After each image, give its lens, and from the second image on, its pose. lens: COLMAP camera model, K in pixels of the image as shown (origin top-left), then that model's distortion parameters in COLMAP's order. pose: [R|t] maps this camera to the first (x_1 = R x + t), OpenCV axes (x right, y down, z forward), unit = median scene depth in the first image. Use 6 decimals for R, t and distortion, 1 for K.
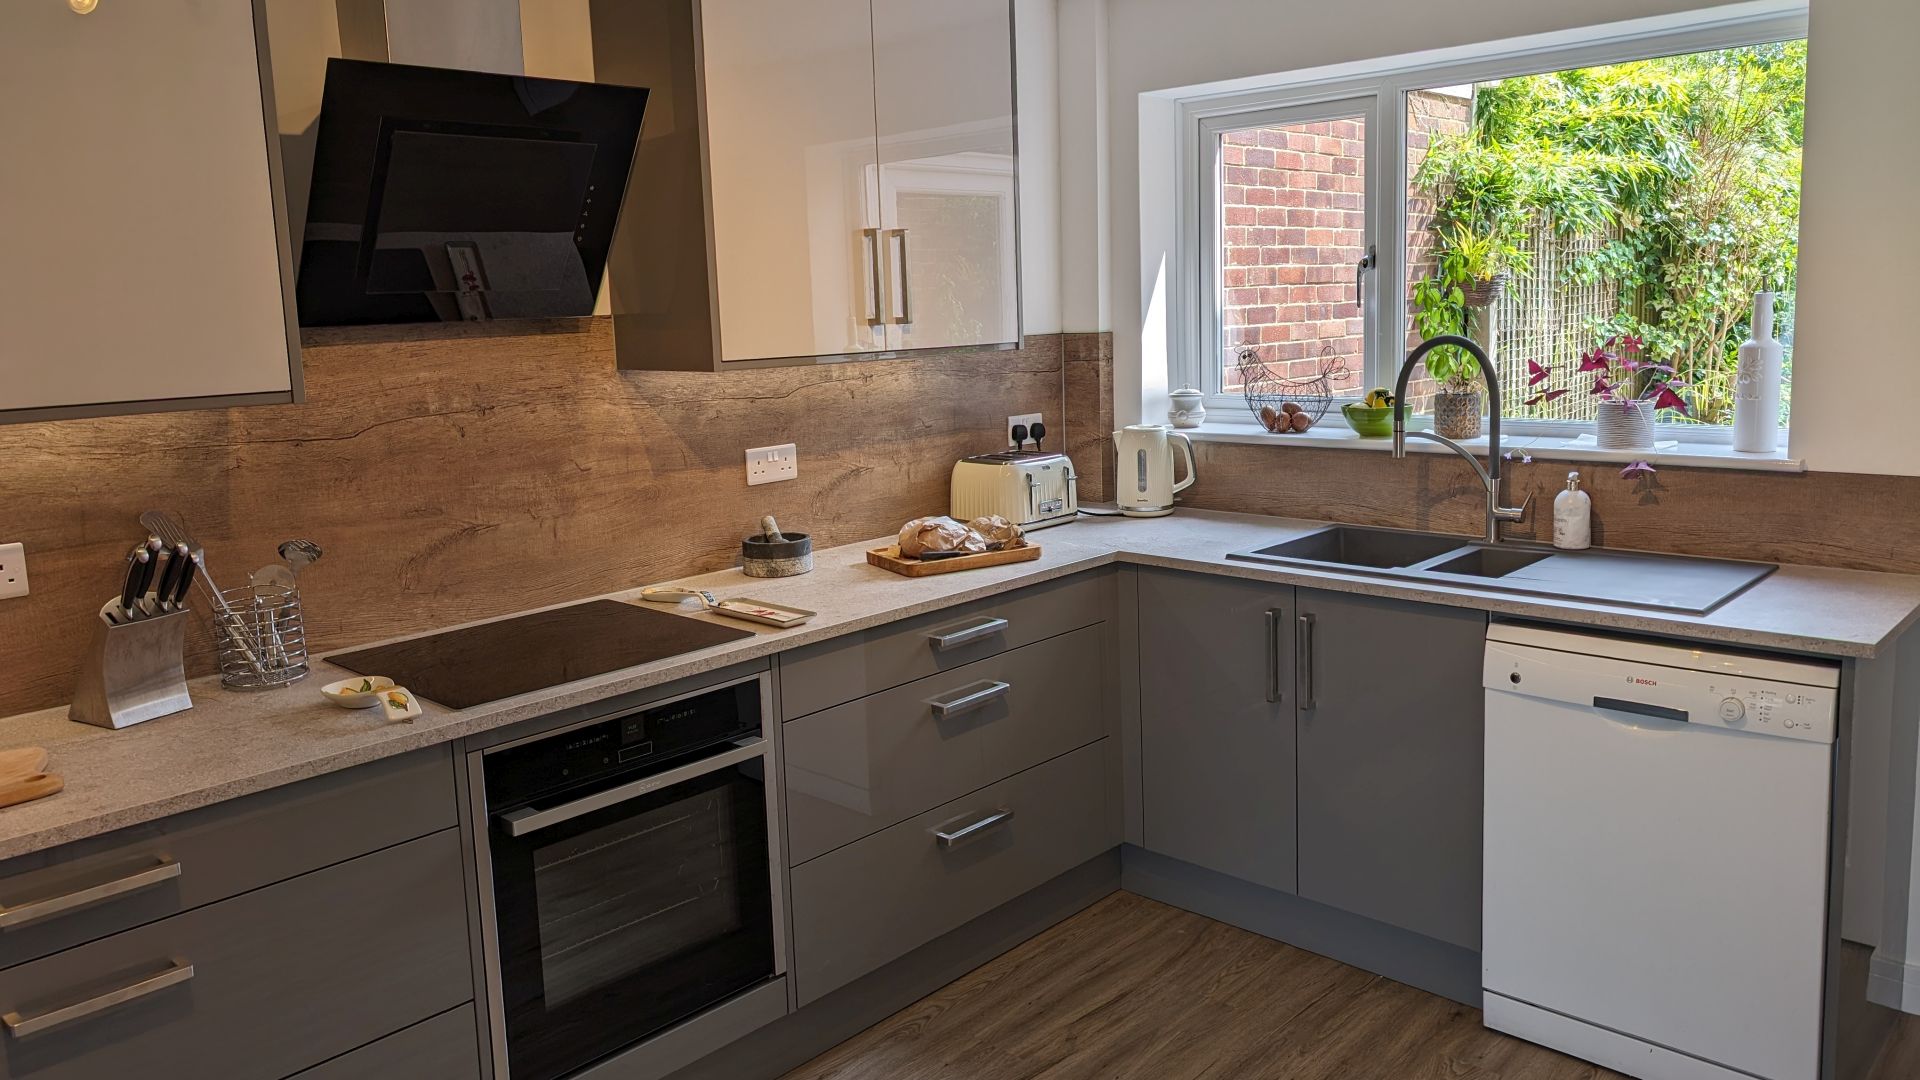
lens RADIAL K [[1386.1, 0, 960.0], [0, 1386.1, 540.0], [0, 0, 1]] dist [0.034662, -0.004513]
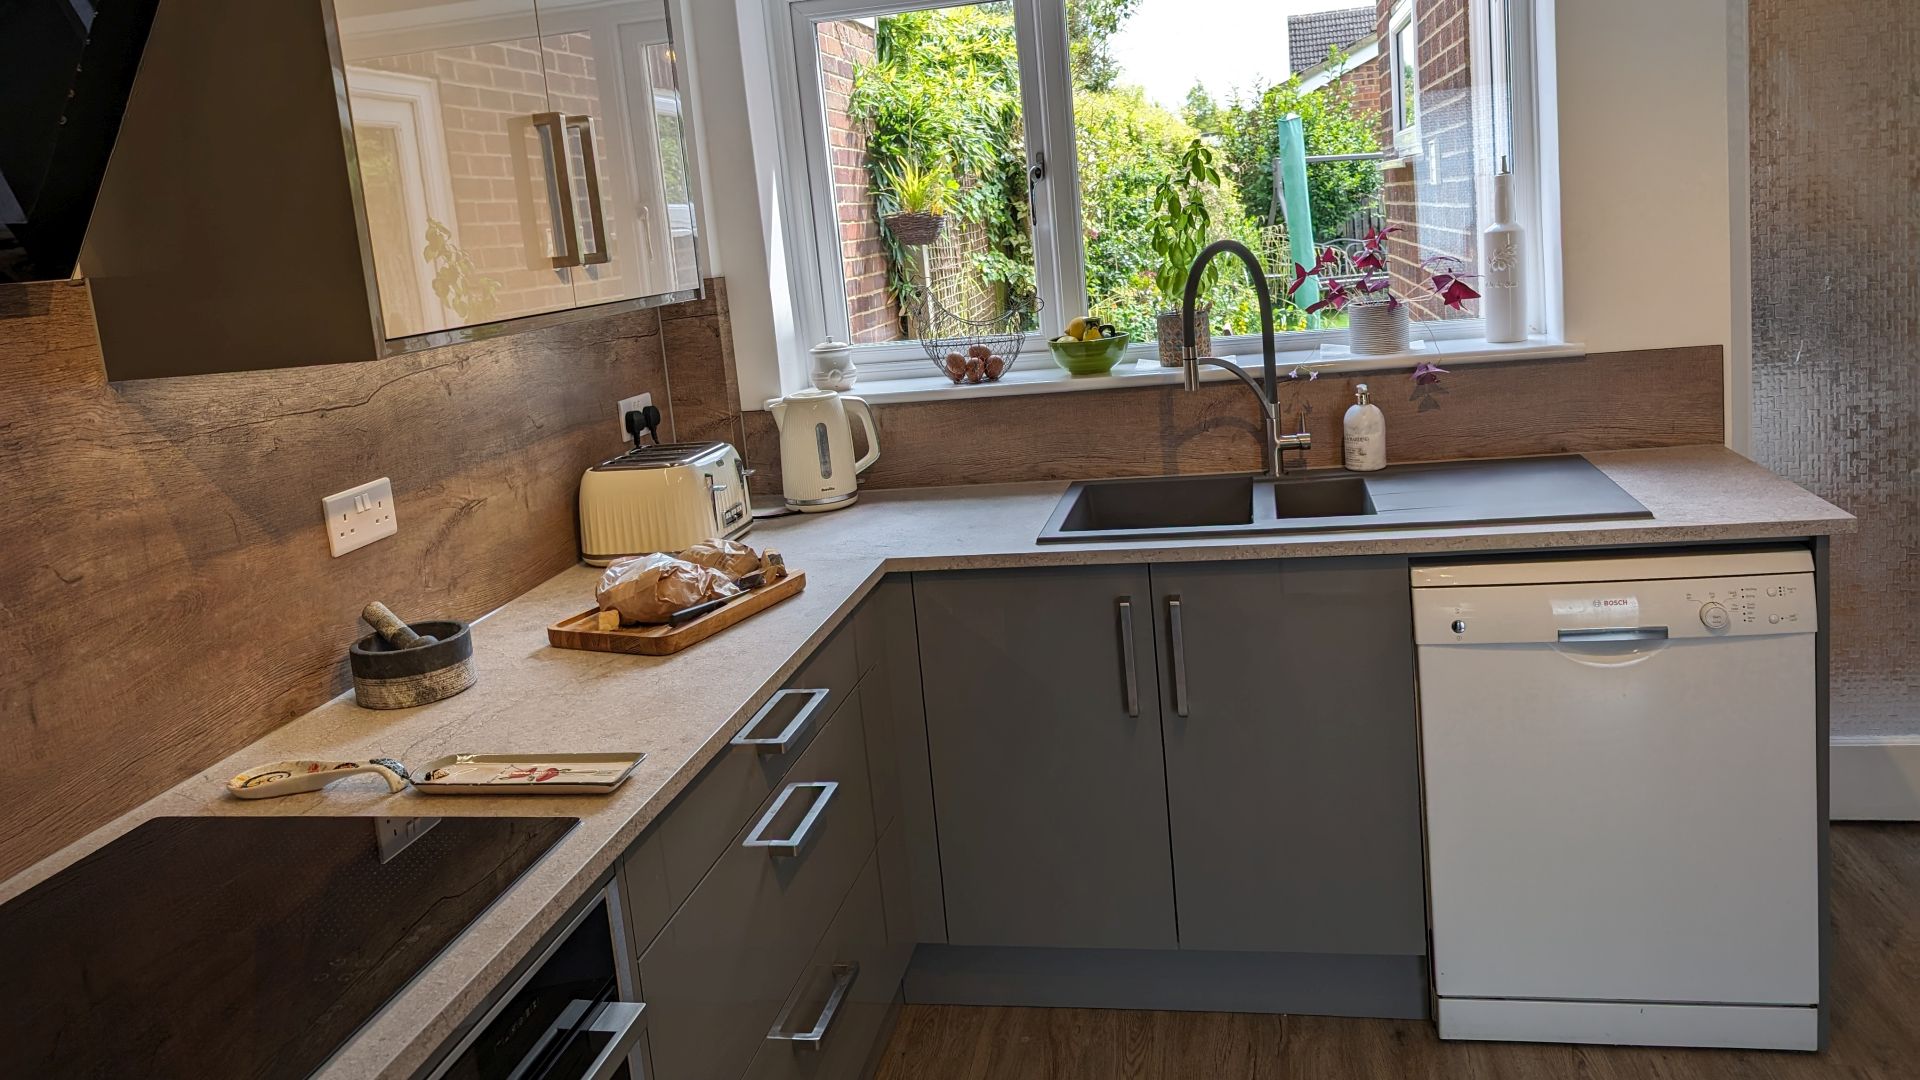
lens RADIAL K [[1388.7, 0, 966.0], [0, 1388.7, 472.9], [0, 0, 1]] dist [0.068379, -0.139695]
pose [[0.845815, -0.139430, 0.514933, -0.235084], [0.154610, 0.987883, 0.013534, -0.042912], [-0.510581, 0.068167, 0.857124, 0.362840]]
